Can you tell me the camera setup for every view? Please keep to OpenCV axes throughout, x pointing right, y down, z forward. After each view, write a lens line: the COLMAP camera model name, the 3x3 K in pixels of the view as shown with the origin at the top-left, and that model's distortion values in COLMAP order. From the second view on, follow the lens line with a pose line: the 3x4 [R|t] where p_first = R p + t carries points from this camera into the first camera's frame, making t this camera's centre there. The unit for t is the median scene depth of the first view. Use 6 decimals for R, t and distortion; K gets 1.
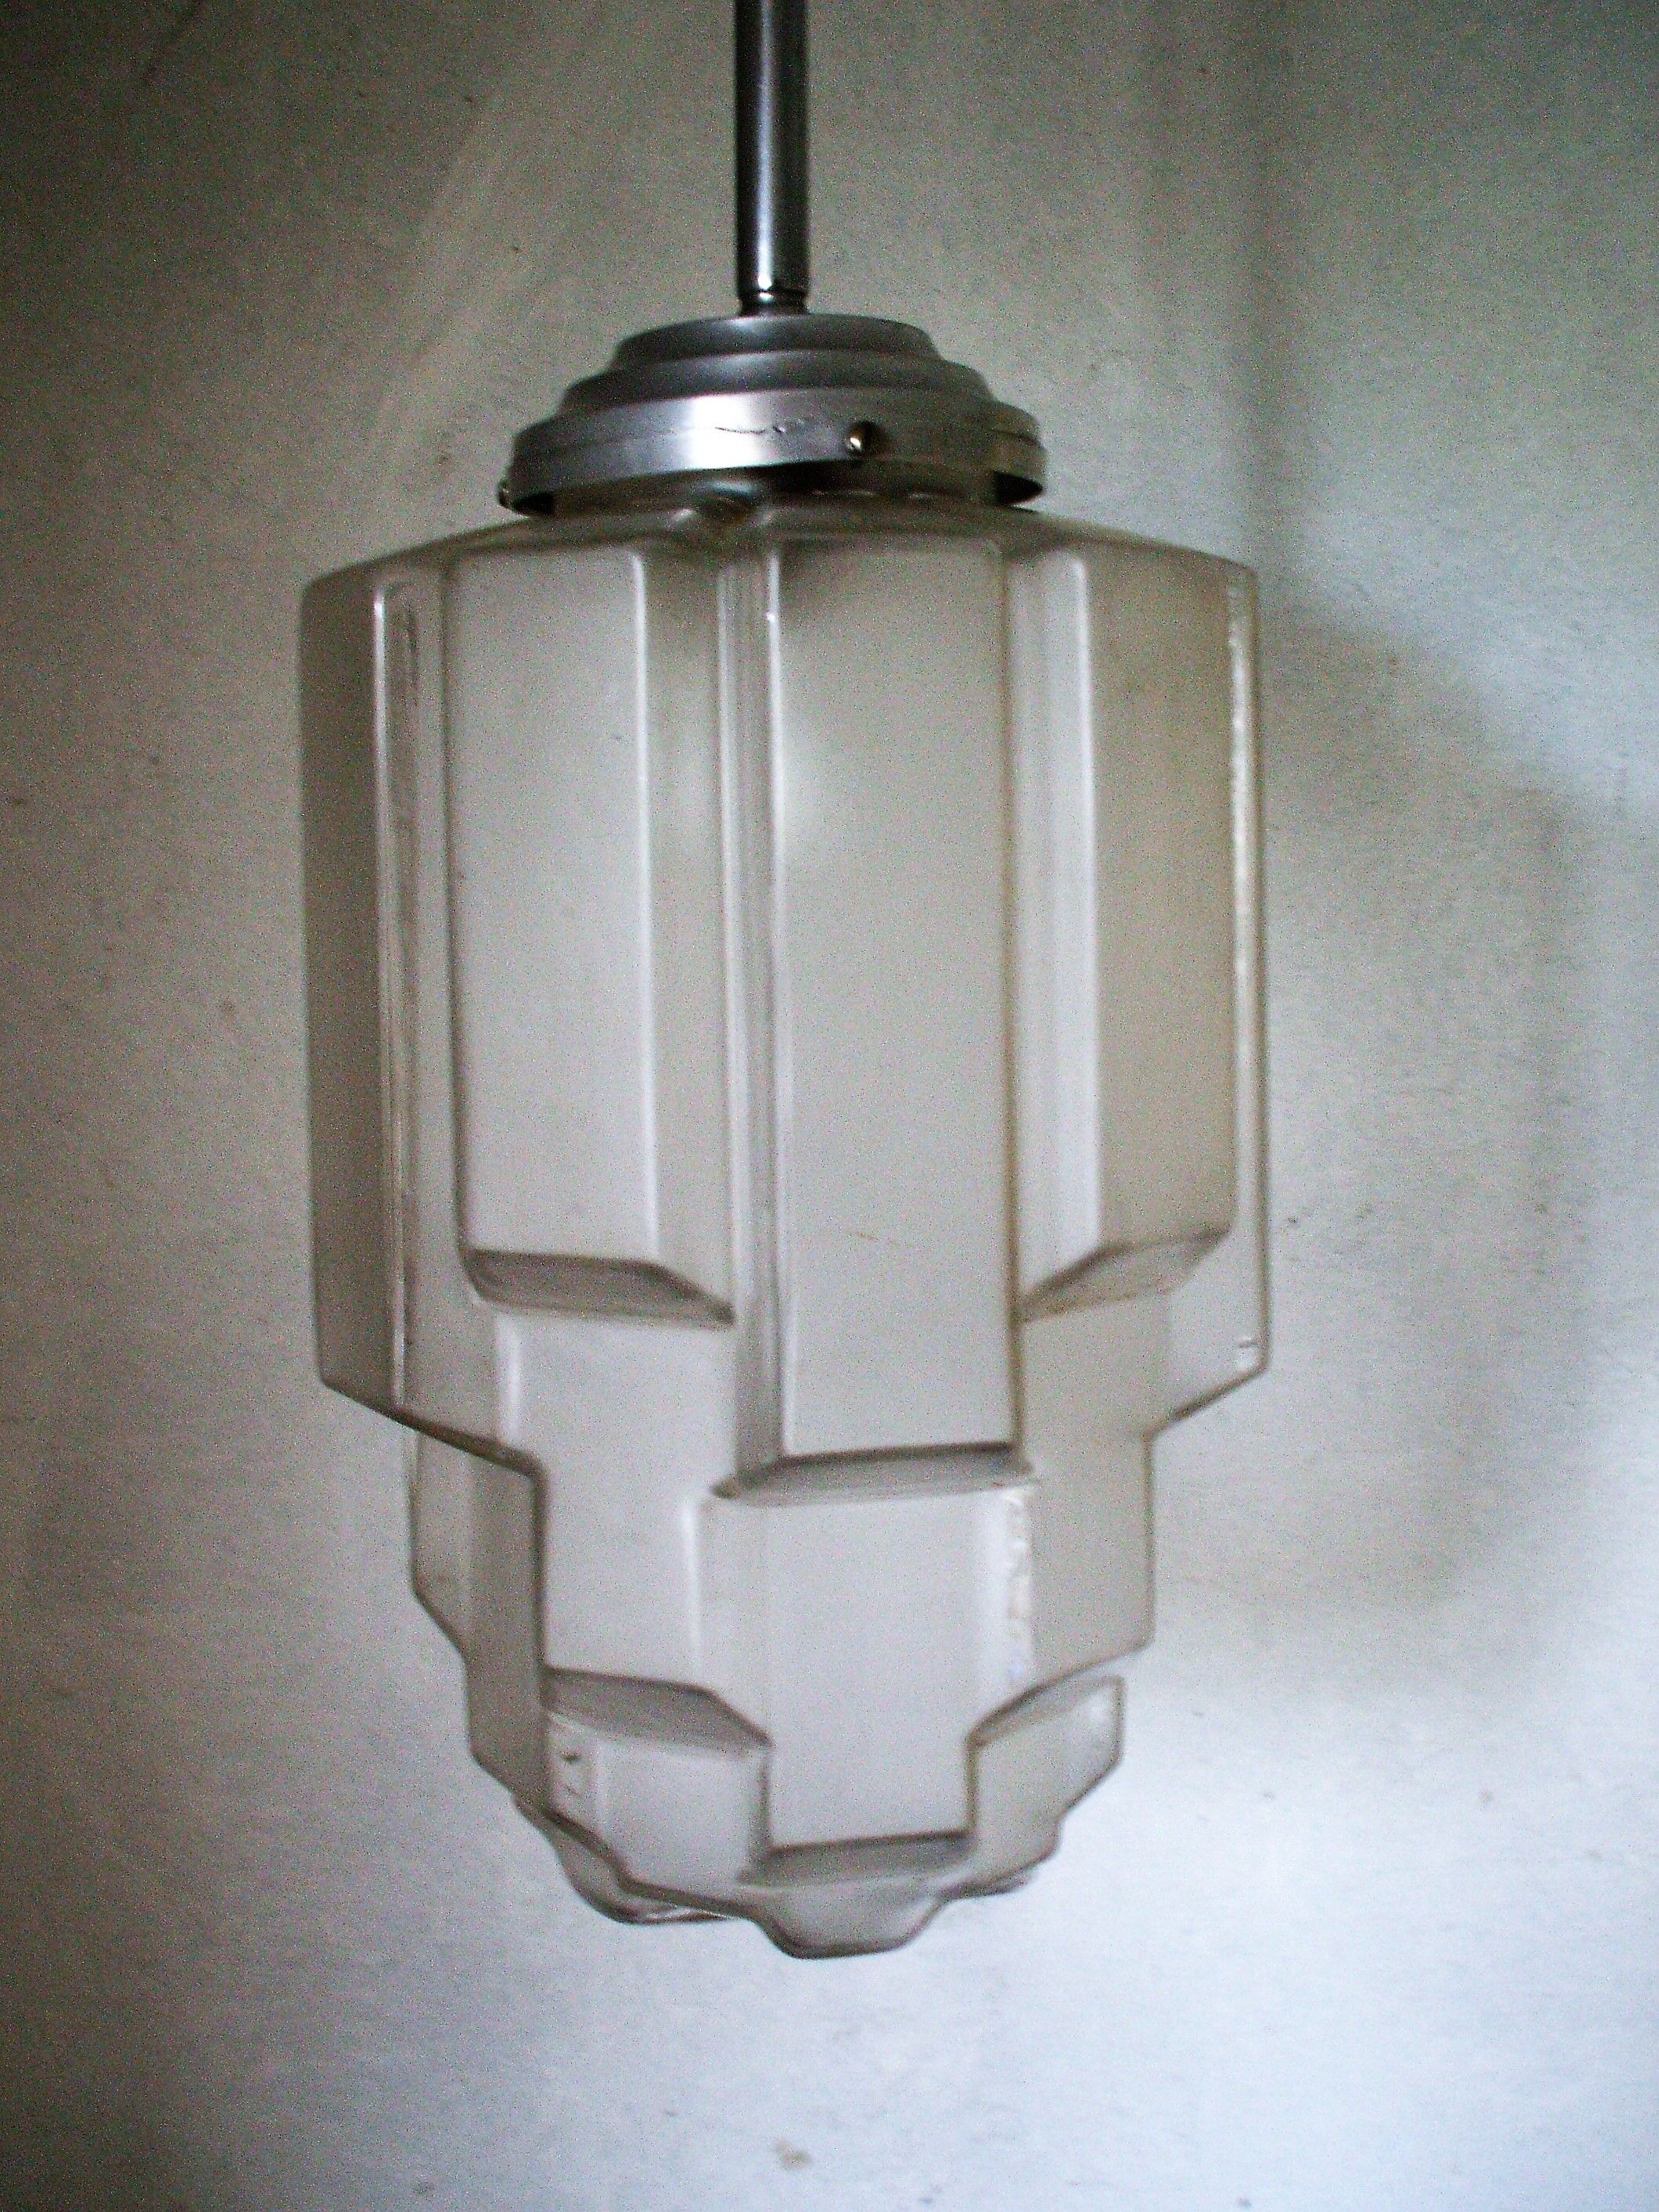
lens RADIAL K [[2989.6, 0, 829.5], [0, 2989.6, 1106.0], [0, 0, 1]] dist [-0.232721, 0.424834]
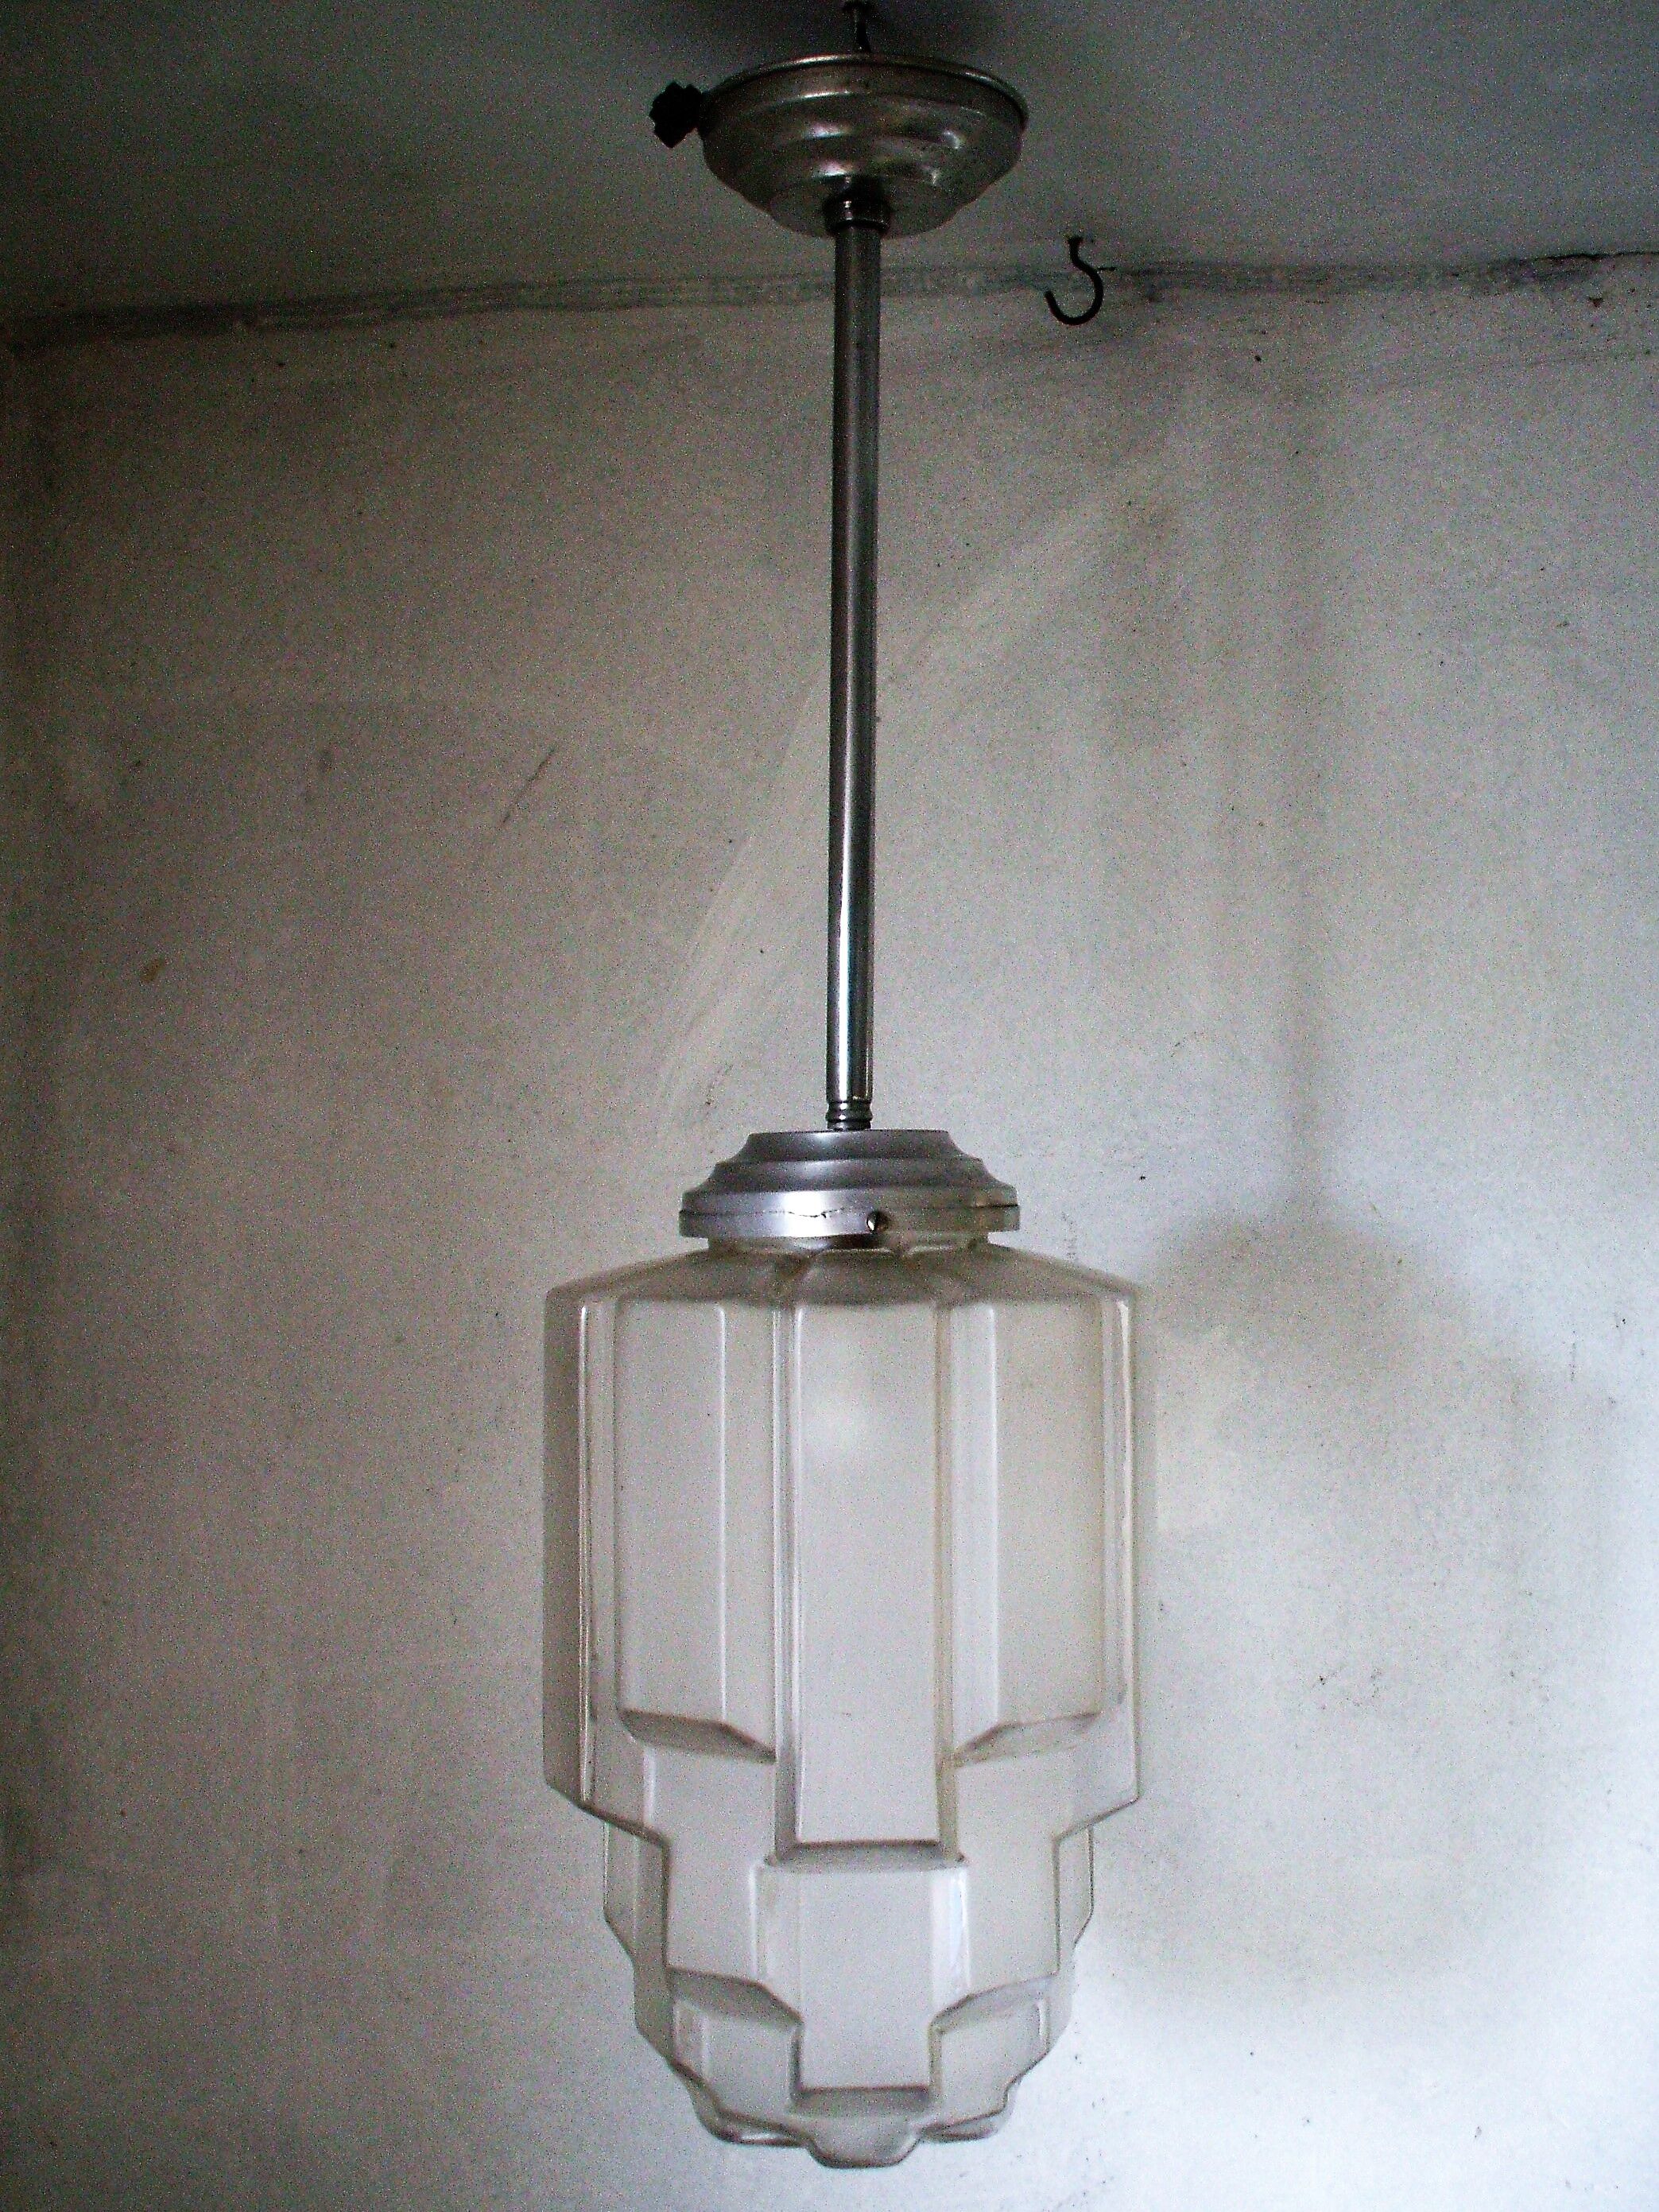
lens RADIAL K [[2989.3, 0, 829.5], [0, 2989.3, 1106.0], [0, 0, 1]] dist [-0.232721, 0.424834]
pose [[0.989416, 0.008385, -0.144861, 0.211446], [-0.026407, 0.992063, -0.122935, -0.079636], [0.142681, 0.125459, 0.981785, -0.599207]]
